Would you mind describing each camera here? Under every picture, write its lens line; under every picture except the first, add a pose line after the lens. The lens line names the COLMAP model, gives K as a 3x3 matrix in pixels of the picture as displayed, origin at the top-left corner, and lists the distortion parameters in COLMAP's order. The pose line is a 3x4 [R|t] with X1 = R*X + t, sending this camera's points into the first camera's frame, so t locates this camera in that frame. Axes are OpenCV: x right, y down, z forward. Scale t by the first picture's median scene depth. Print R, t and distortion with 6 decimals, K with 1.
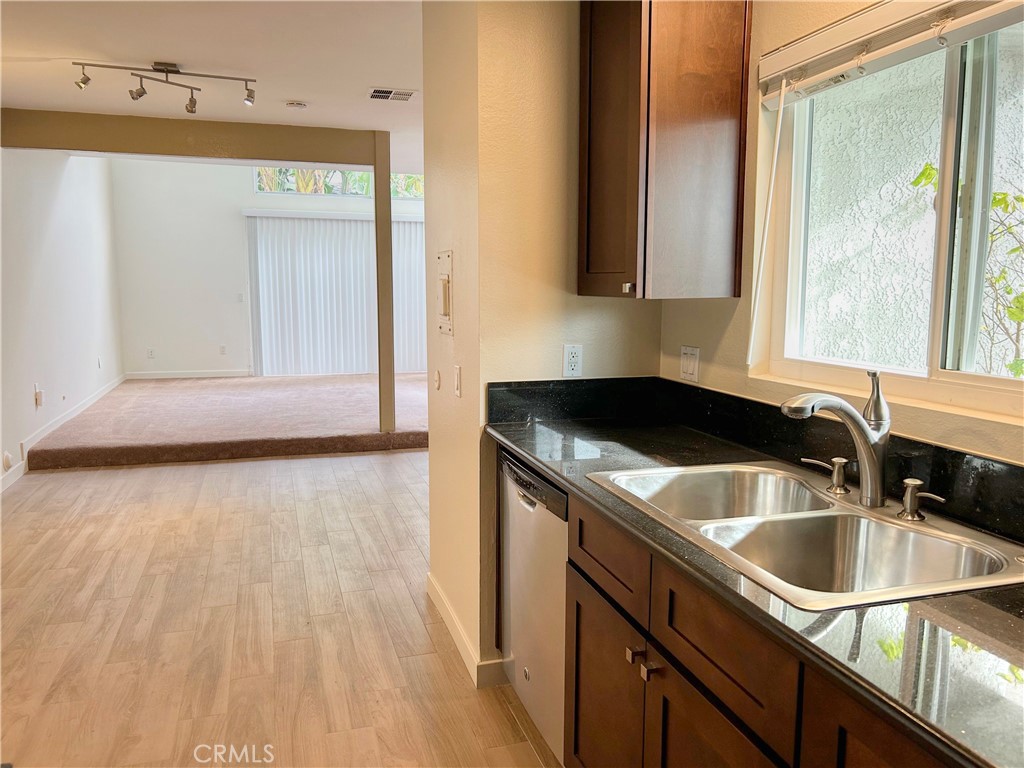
lens RADIAL K [[778.9, 0, 512.0], [0, 778.9, 384.0], [0, 0, 1]] dist [0.038039, -0.000352]
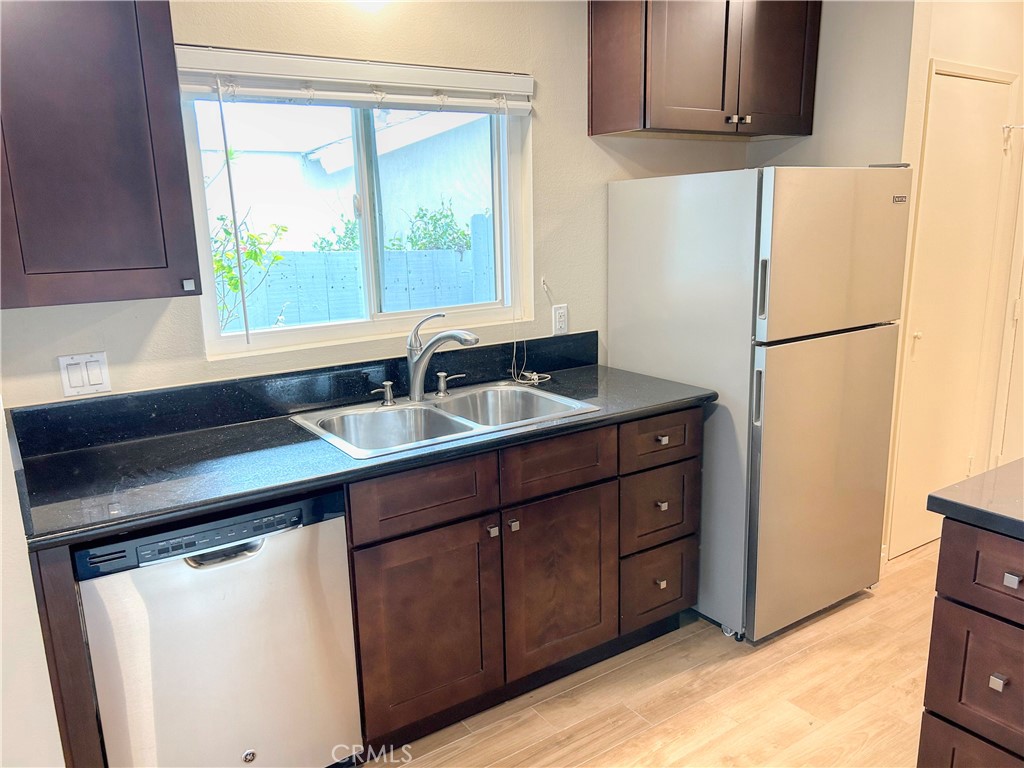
lens RADIAL K [[778.9, 0, 512.0], [0, 778.9, 384.0], [0, 0, 1]] dist [0.038039, -0.000352]
pose [[-0.287657, -0.201578, 0.936280, -0.797428], [0.149371, 0.956194, 0.251758, -0.183609], [-0.946014, 0.212272, -0.244946, 0.893309]]
